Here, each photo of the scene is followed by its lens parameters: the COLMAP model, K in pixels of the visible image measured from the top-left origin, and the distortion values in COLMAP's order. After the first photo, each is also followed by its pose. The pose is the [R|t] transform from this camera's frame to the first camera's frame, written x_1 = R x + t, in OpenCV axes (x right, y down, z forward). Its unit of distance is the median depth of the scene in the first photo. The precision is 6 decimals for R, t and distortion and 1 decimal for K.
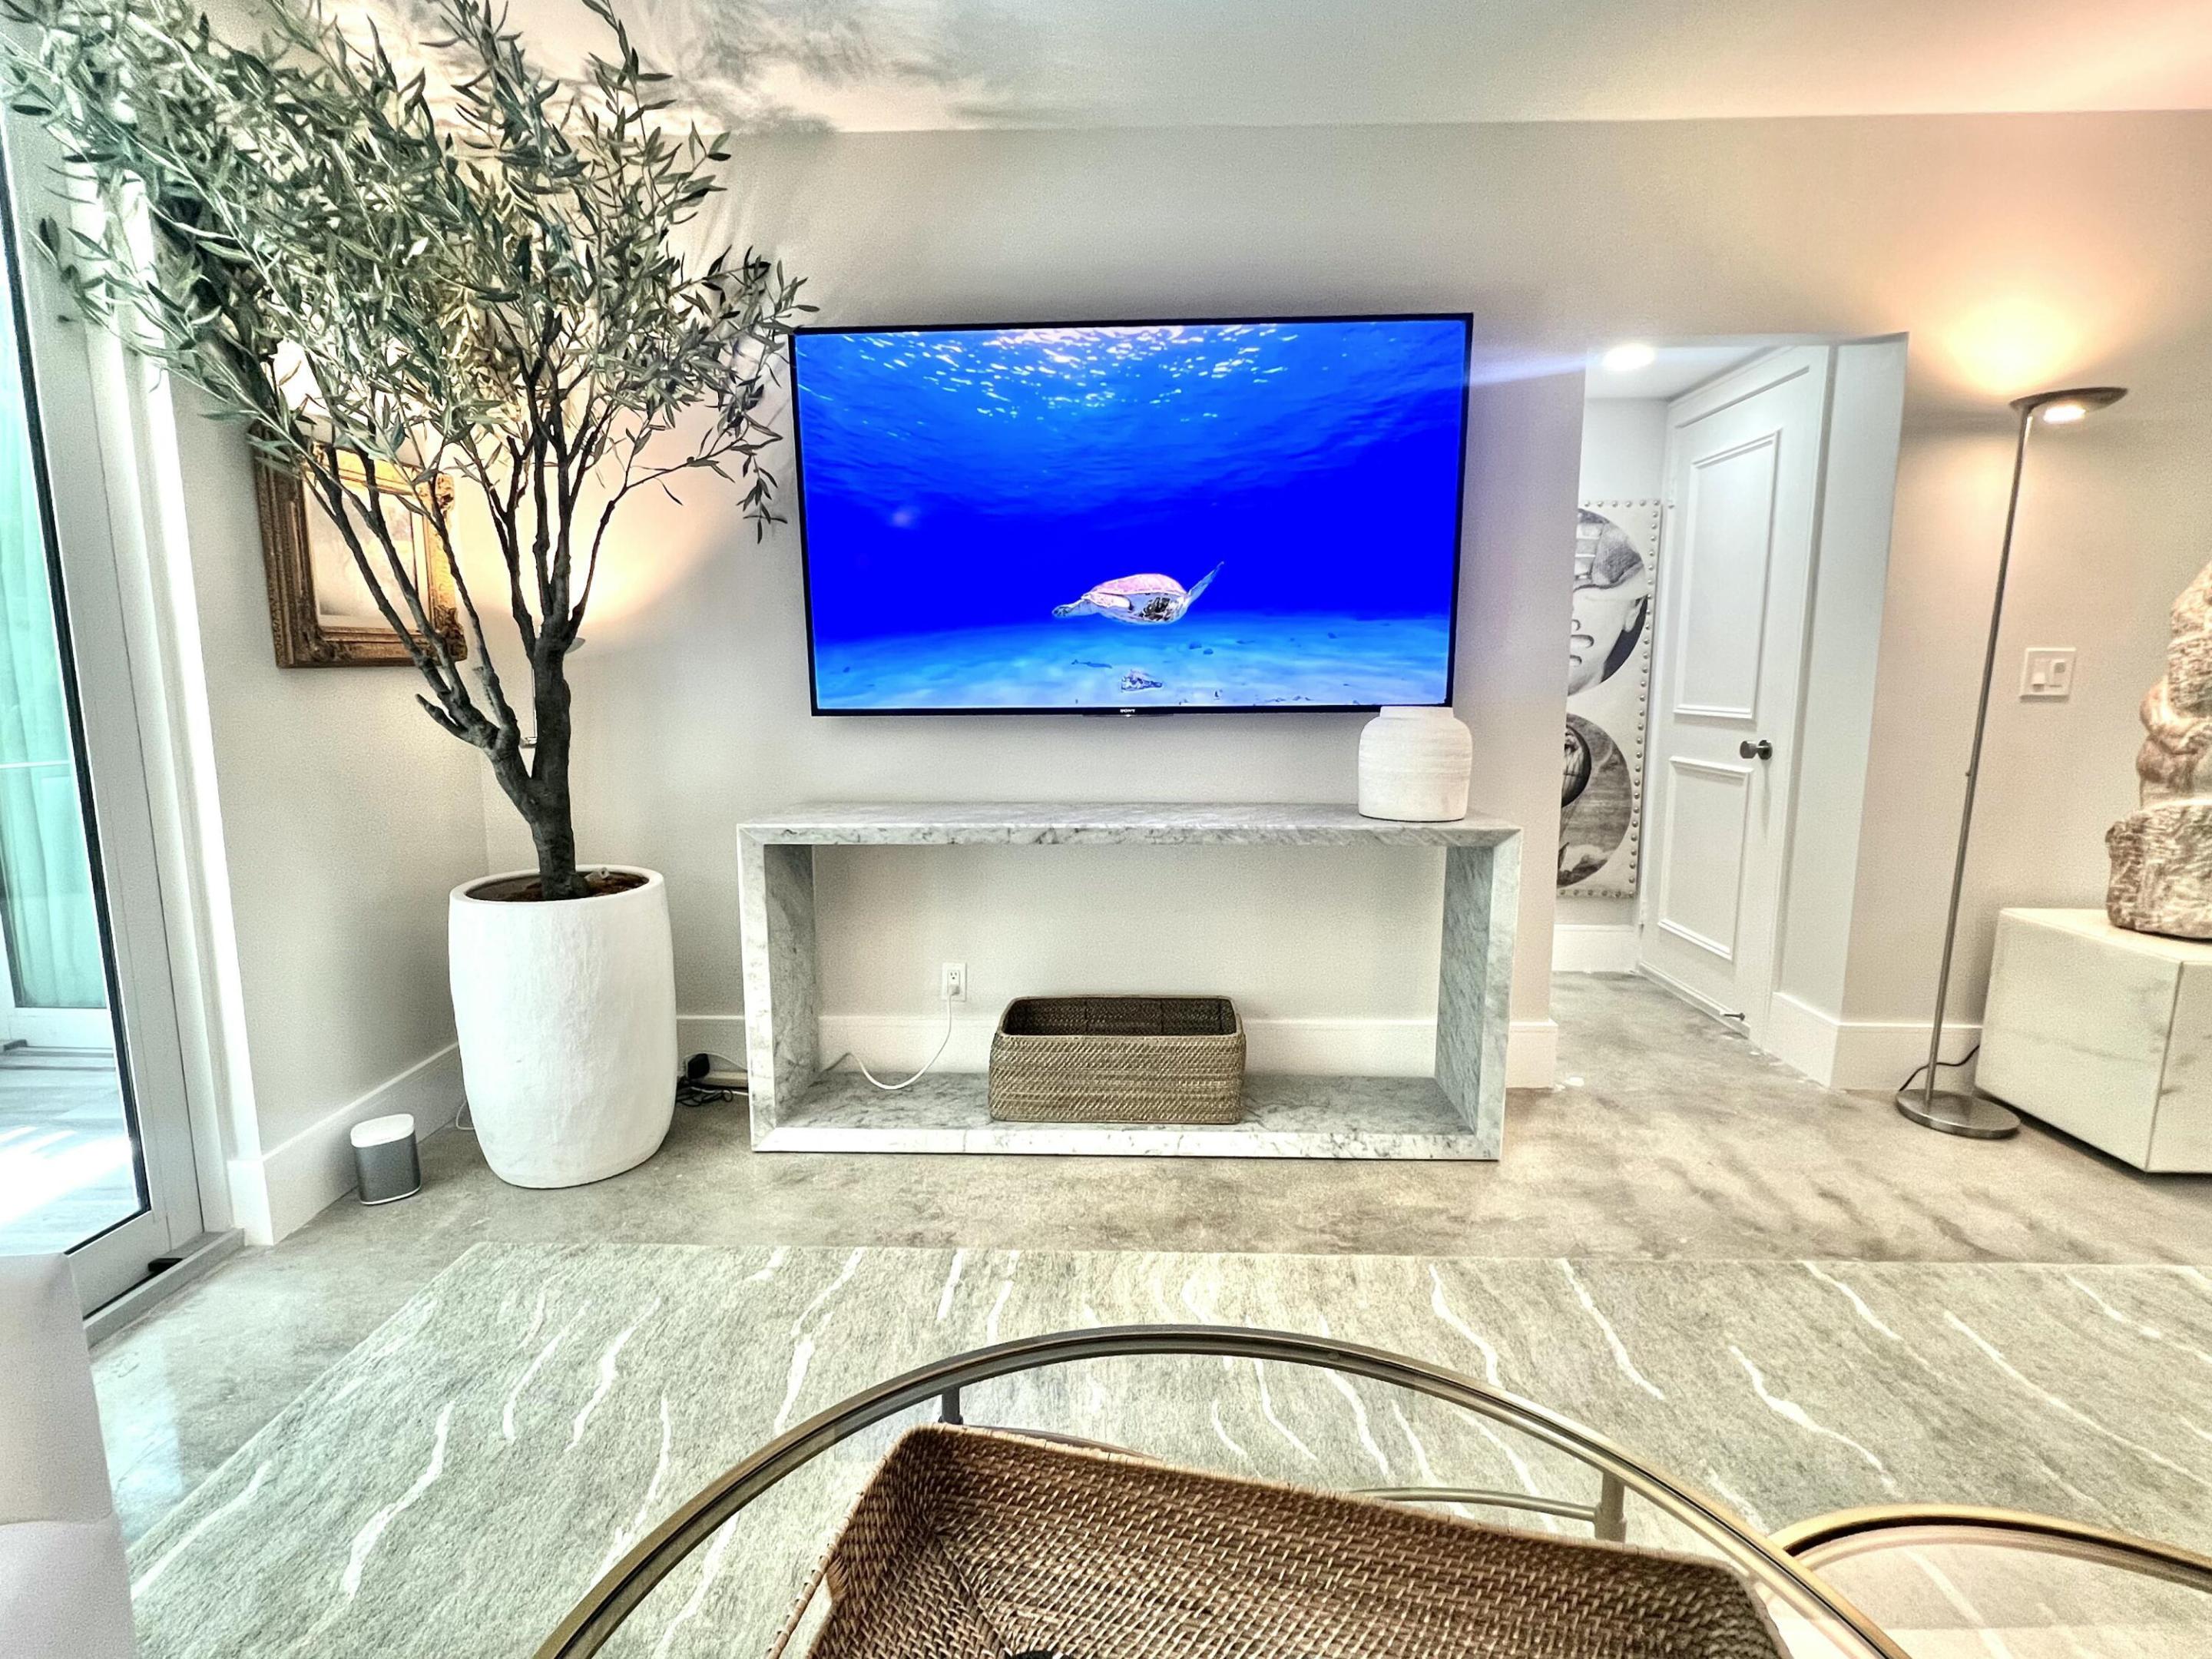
lens RADIAL K [[1033.9, 0, 1106.0], [0, 1033.9, 829.5], [0, 0, 1]] dist [0.000068, -0.000044]
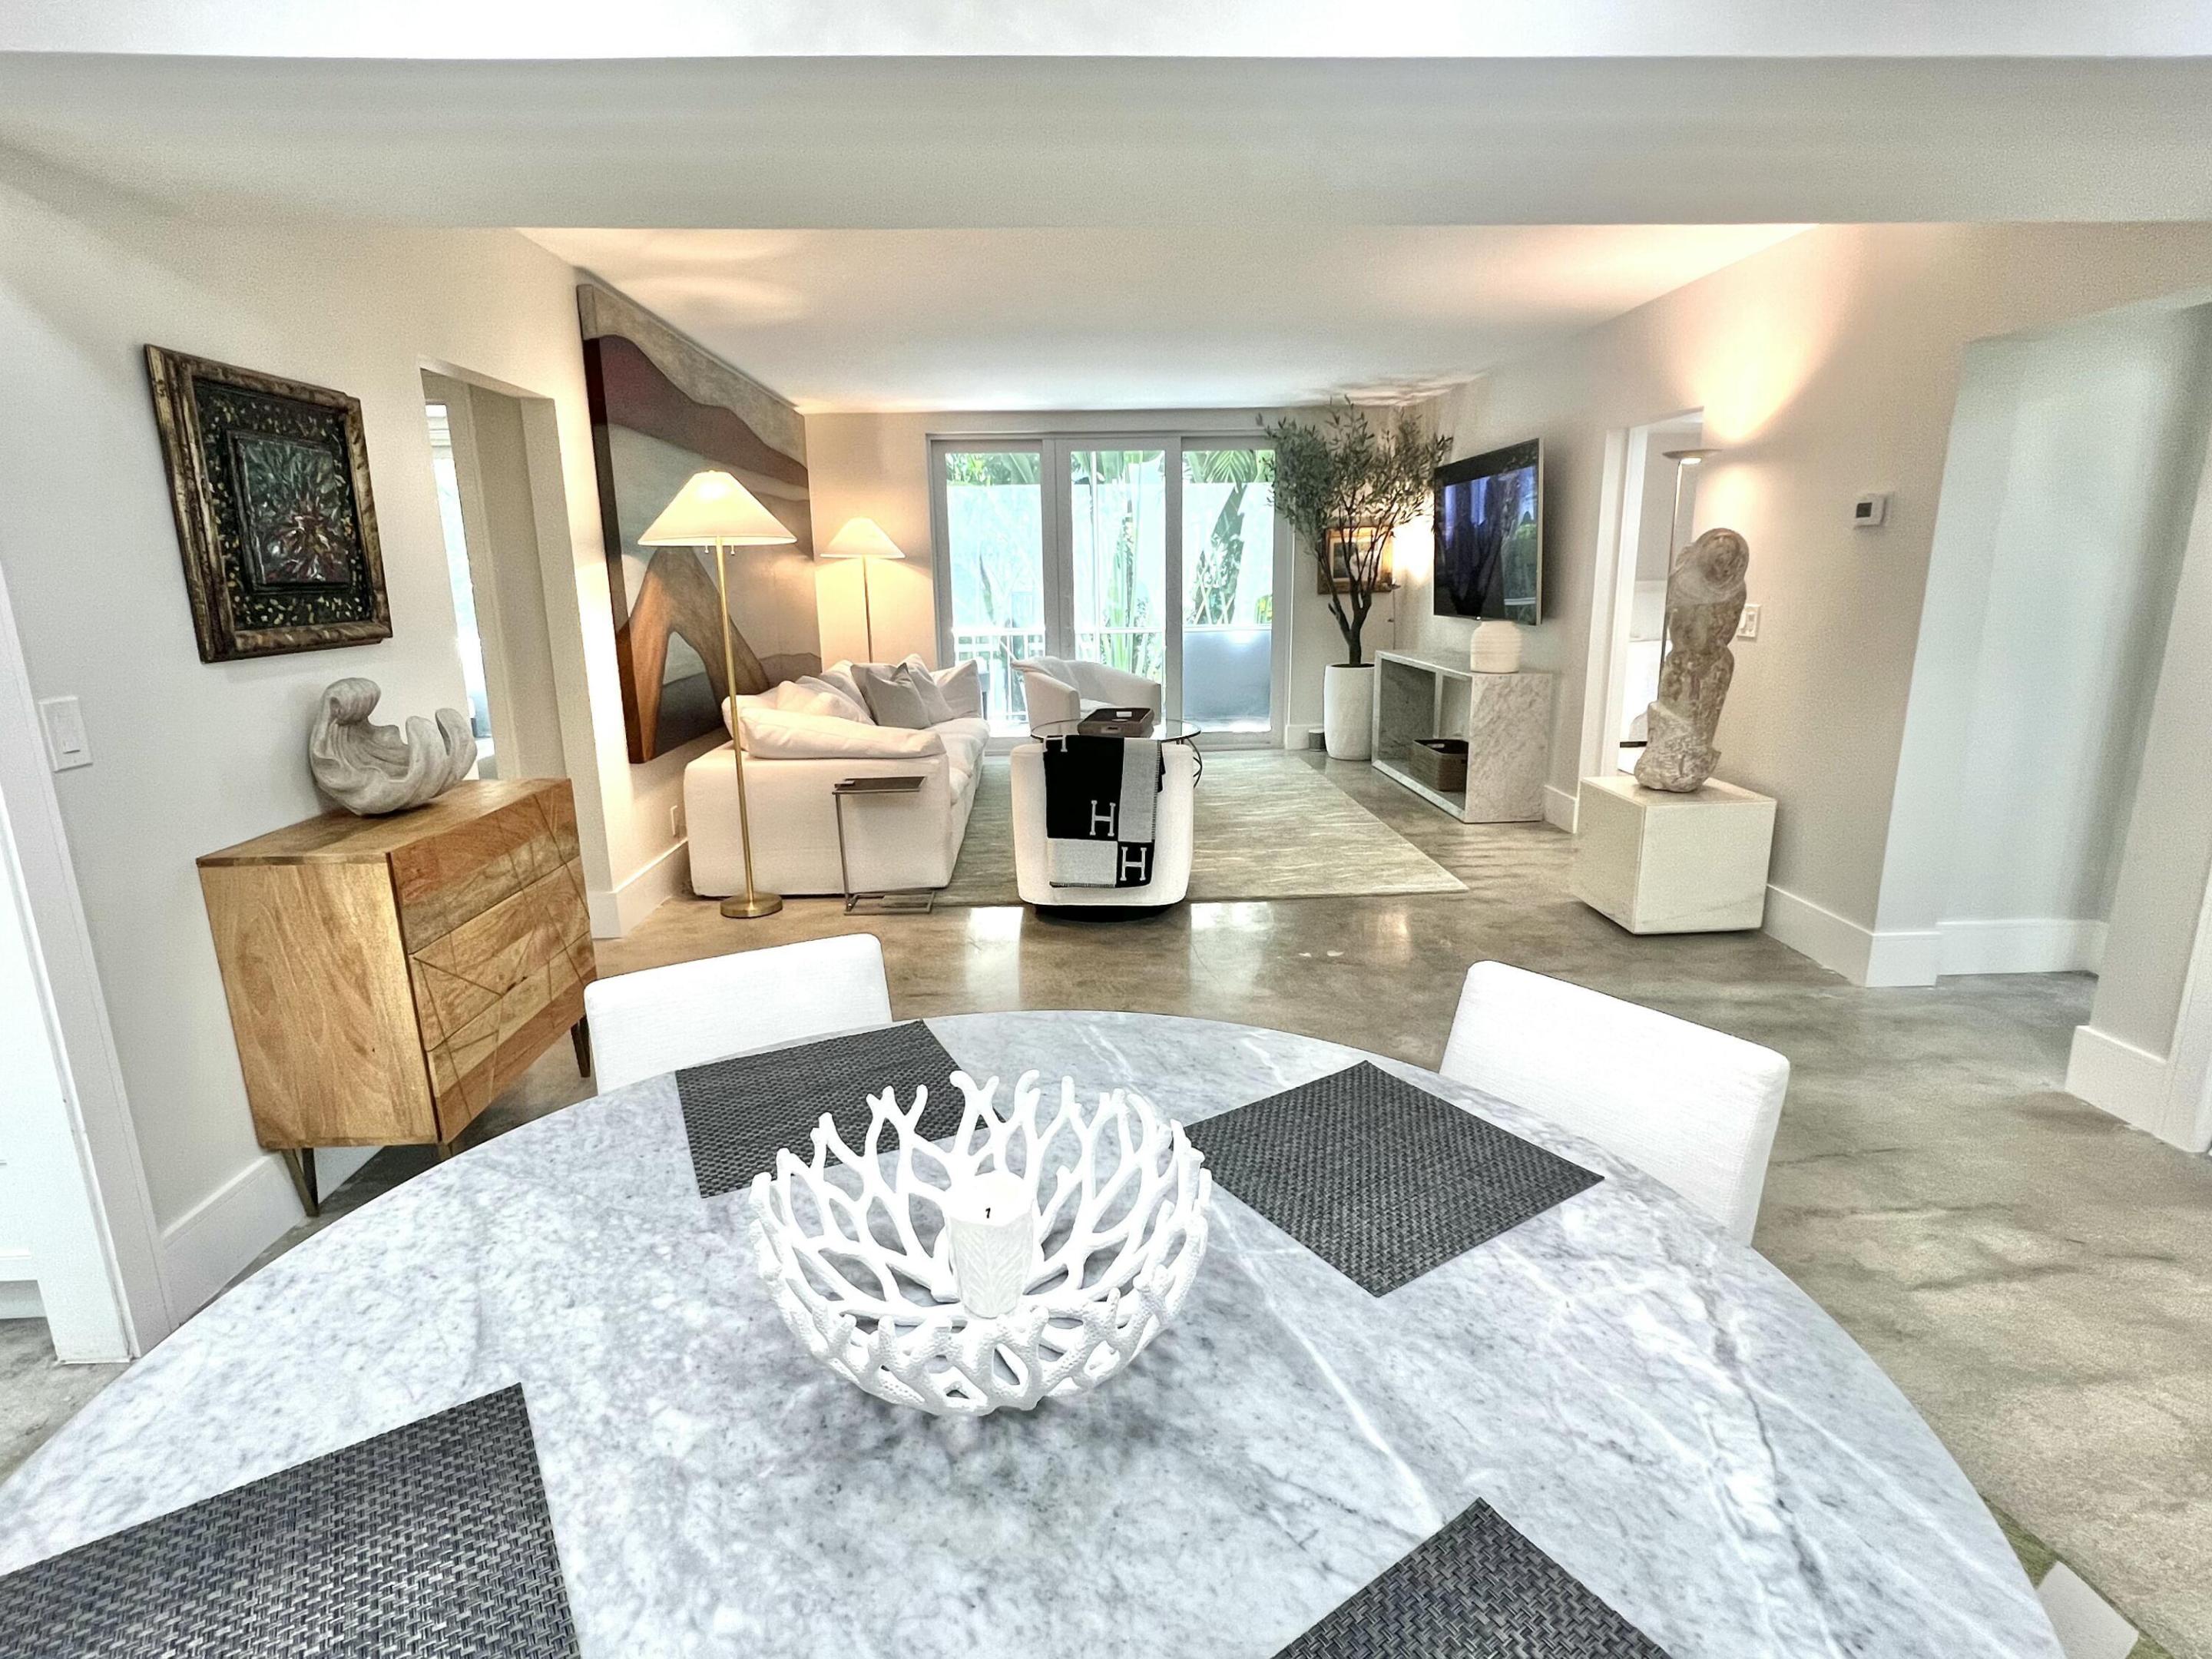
lens RADIAL K [[1099.5, 0, 1099.1], [0, 1099.5, 824.8], [0, 0, 1]] dist [0.000755, 0.000879]
pose [[0.072319, 0.229782, -0.970552, 2.938738], [-0.127587, 0.967236, 0.219490, -0.111747], [0.989187, 0.107957, 0.099267, -0.029160]]
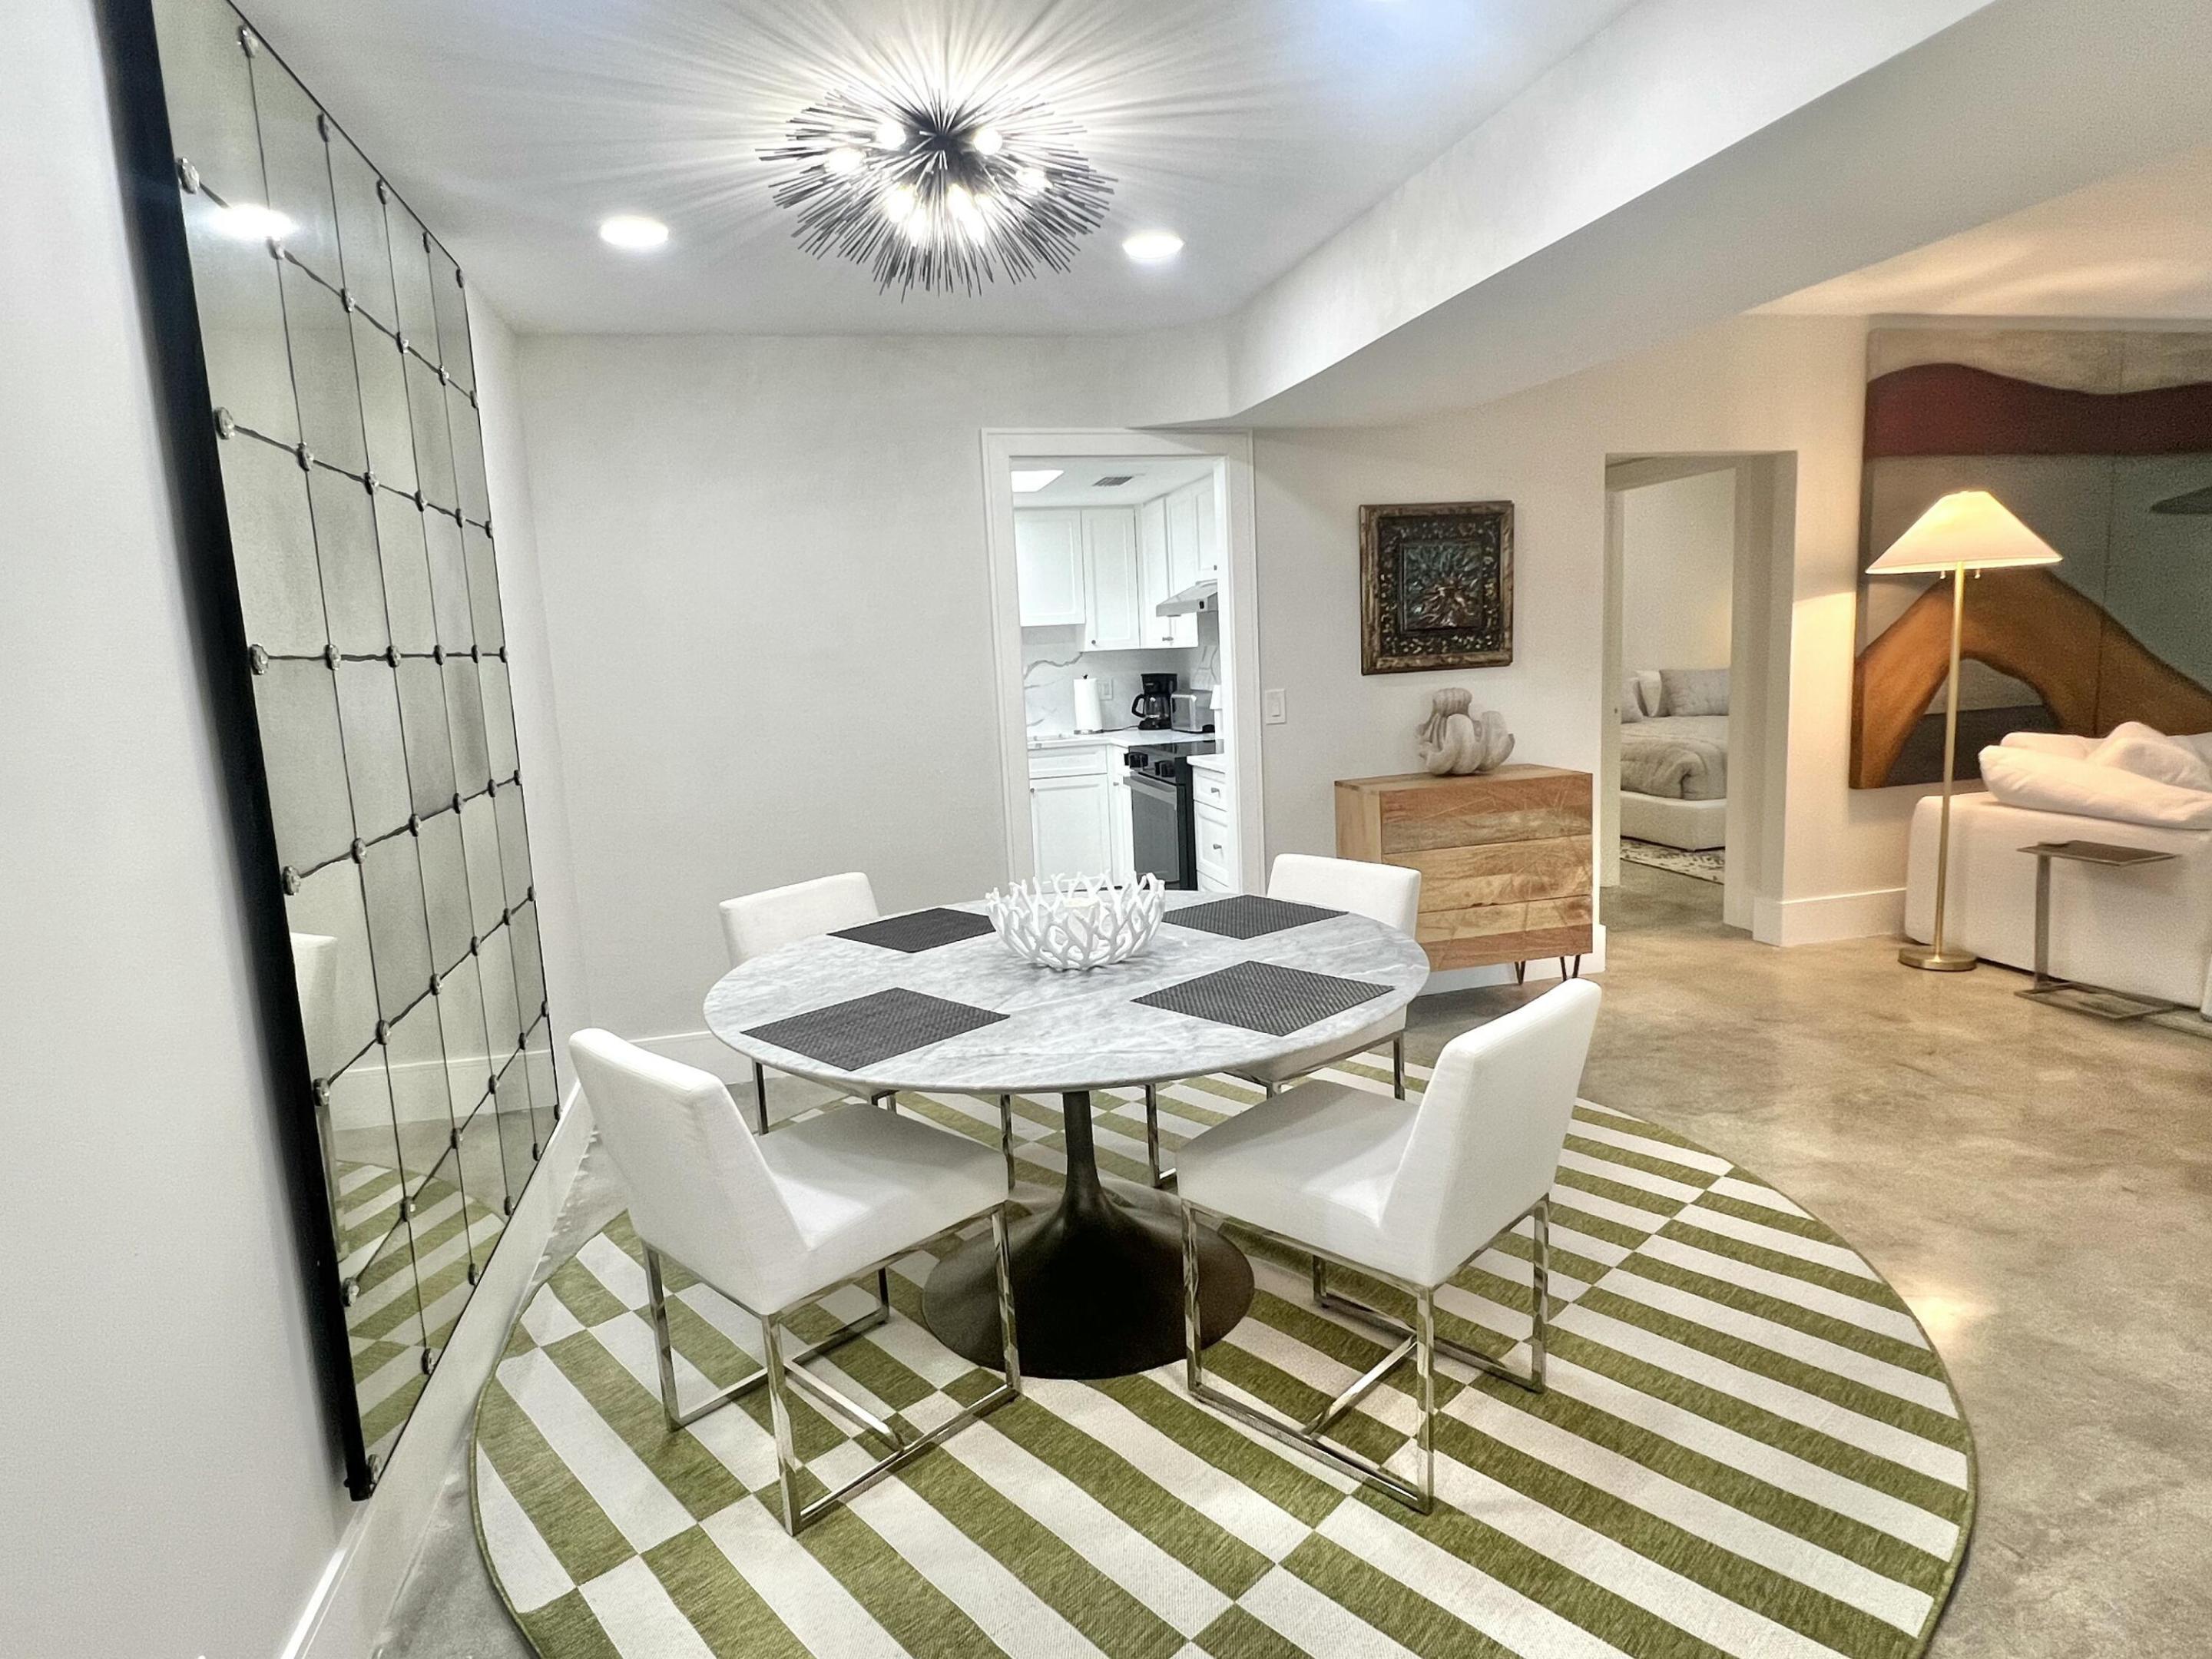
lens RADIAL K [[1236.0, 0, 1101.1], [0, 1236.0, 823.7], [0, 0, 1]] dist [0.001885, 0.001532]
pose [[-0.961458, 0.091935, -0.259128, 2.831645], [0.015668, 0.959231, 0.282189, -0.271694], [0.274506, 0.267252, -0.923700, 1.045836]]
